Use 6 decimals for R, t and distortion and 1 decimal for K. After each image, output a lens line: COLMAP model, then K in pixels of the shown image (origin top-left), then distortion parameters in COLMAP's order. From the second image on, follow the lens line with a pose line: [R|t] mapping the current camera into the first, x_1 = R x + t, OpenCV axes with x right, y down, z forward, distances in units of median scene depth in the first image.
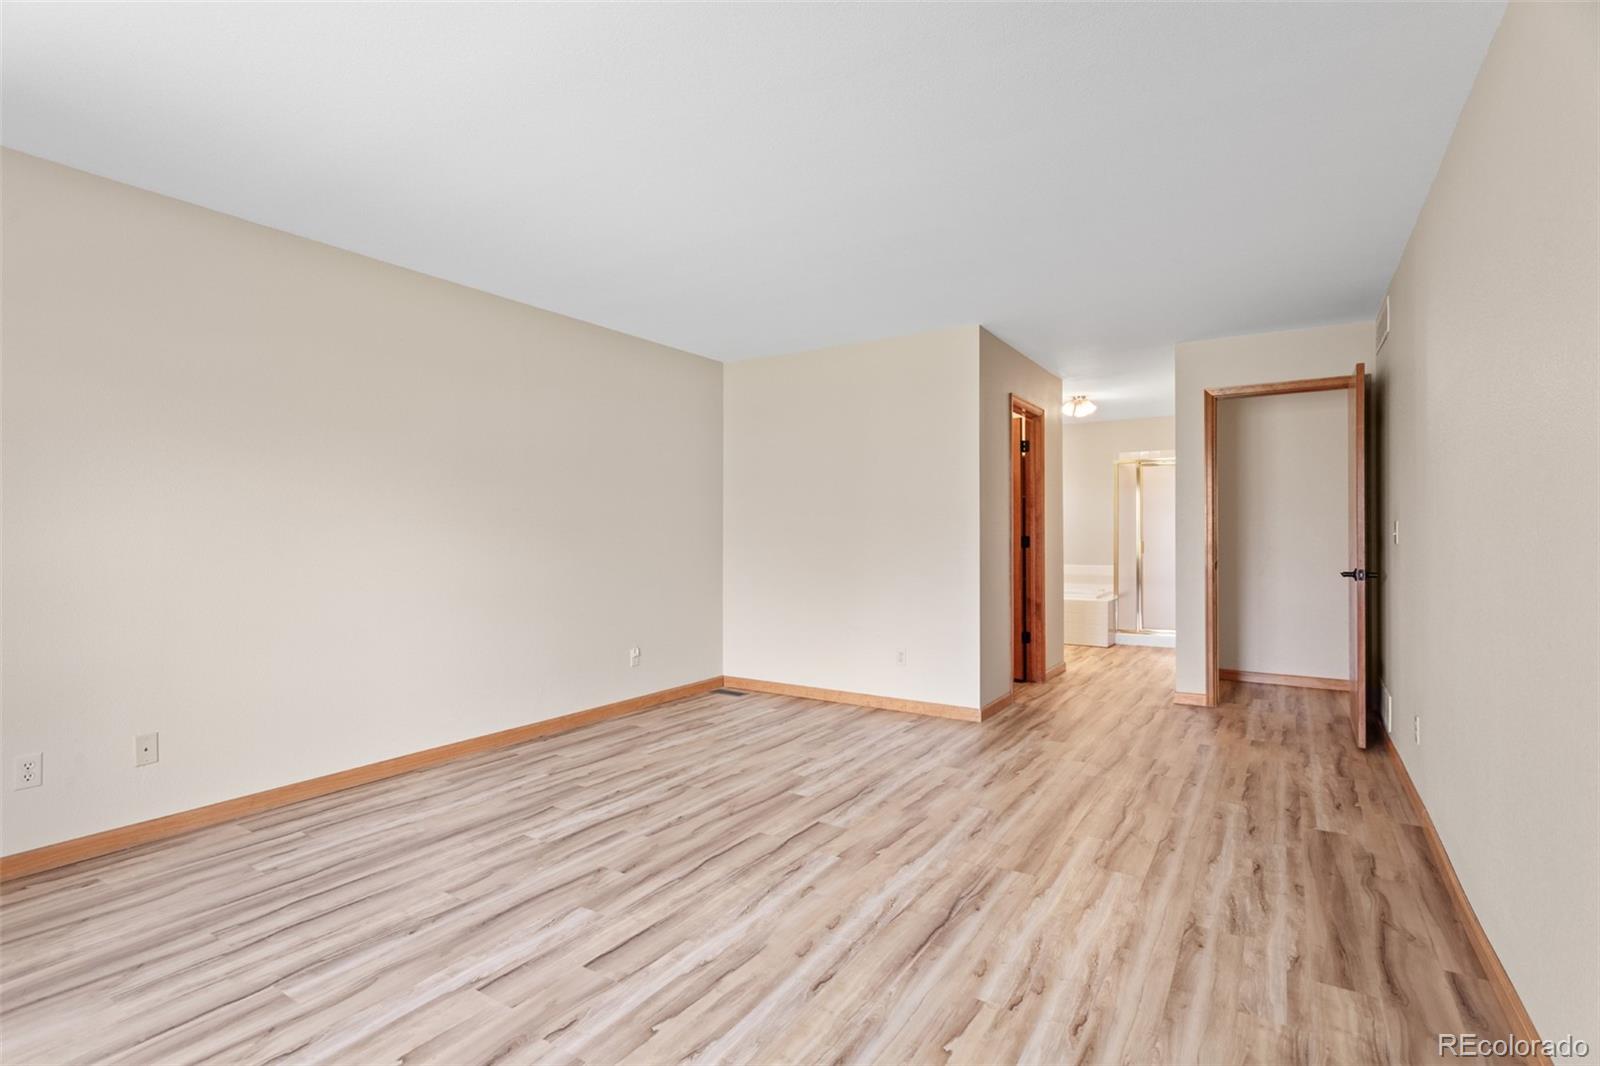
lens RADIAL K [[772.5, 0, 799.3], [0, 772.5, 530.3], [0, 0, 1]] dist [0.003626, 0.000864]
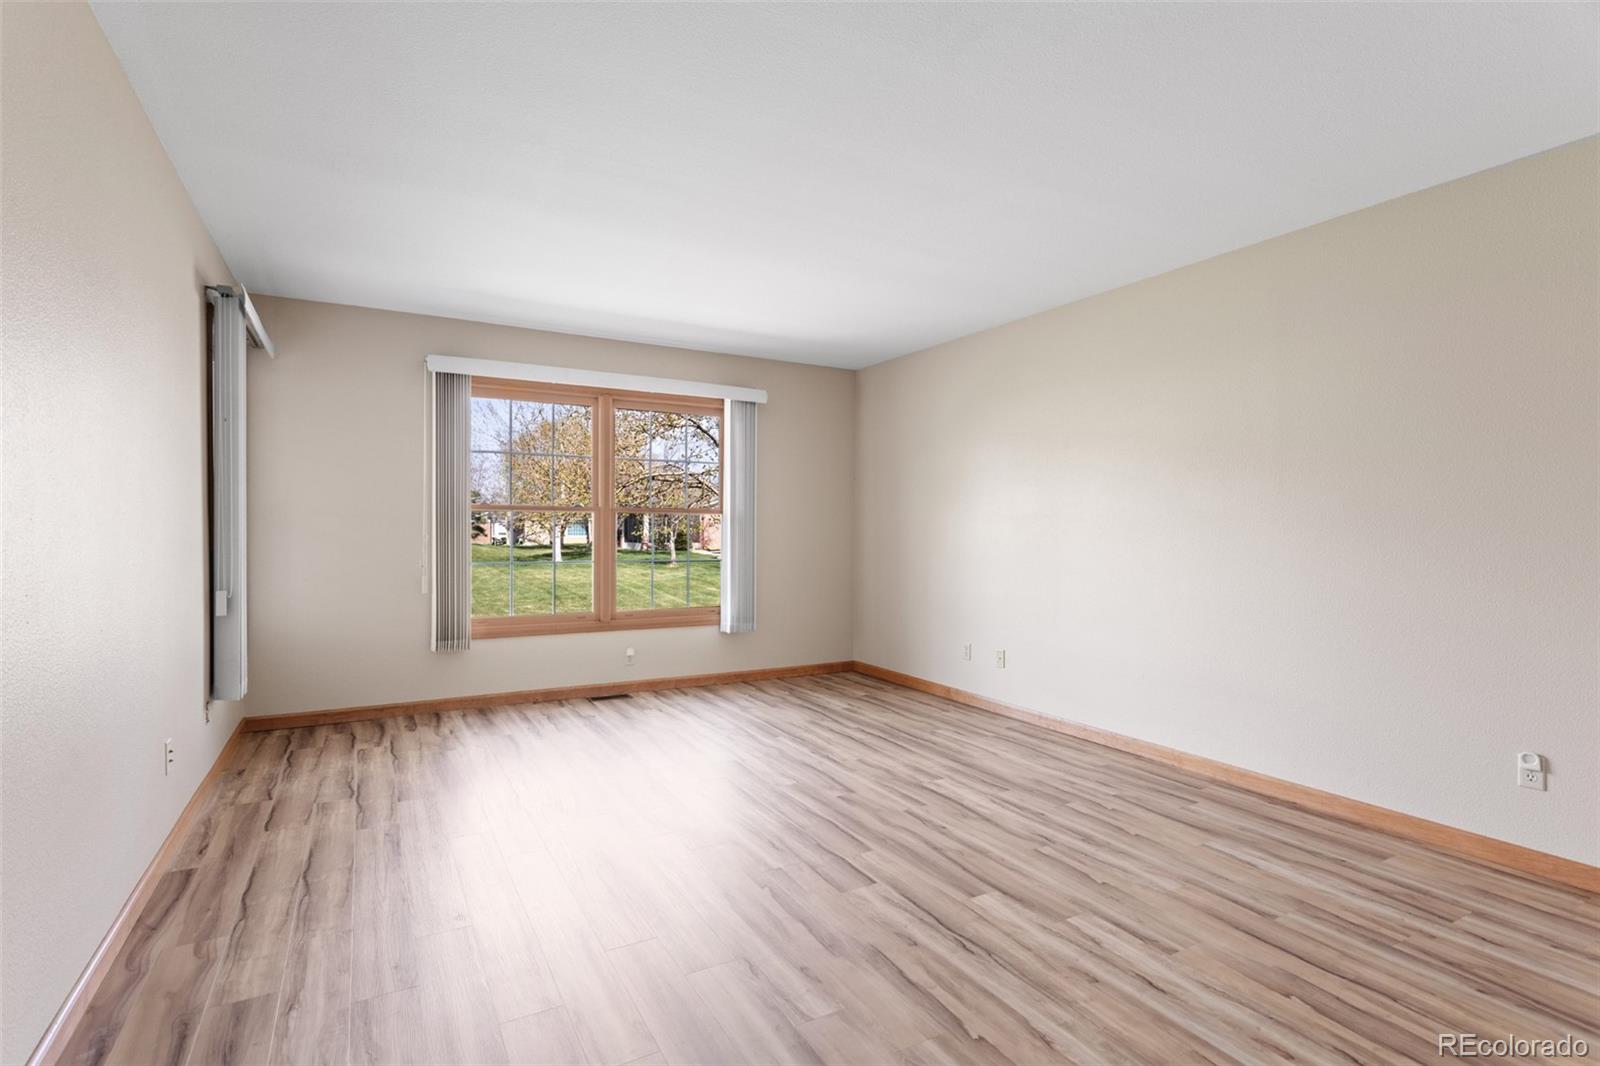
lens RADIAL K [[772.5, 0, 799.4], [0, 772.5, 532.2], [0, 0, 1]] dist [0.003626, 0.000864]
pose [[-0.475300, -0.000031, -0.879824, 0.748172], [-0.004206, 0.999989, 0.002237, 0.006404], [0.879814, 0.004764, -0.475295, 1.260660]]
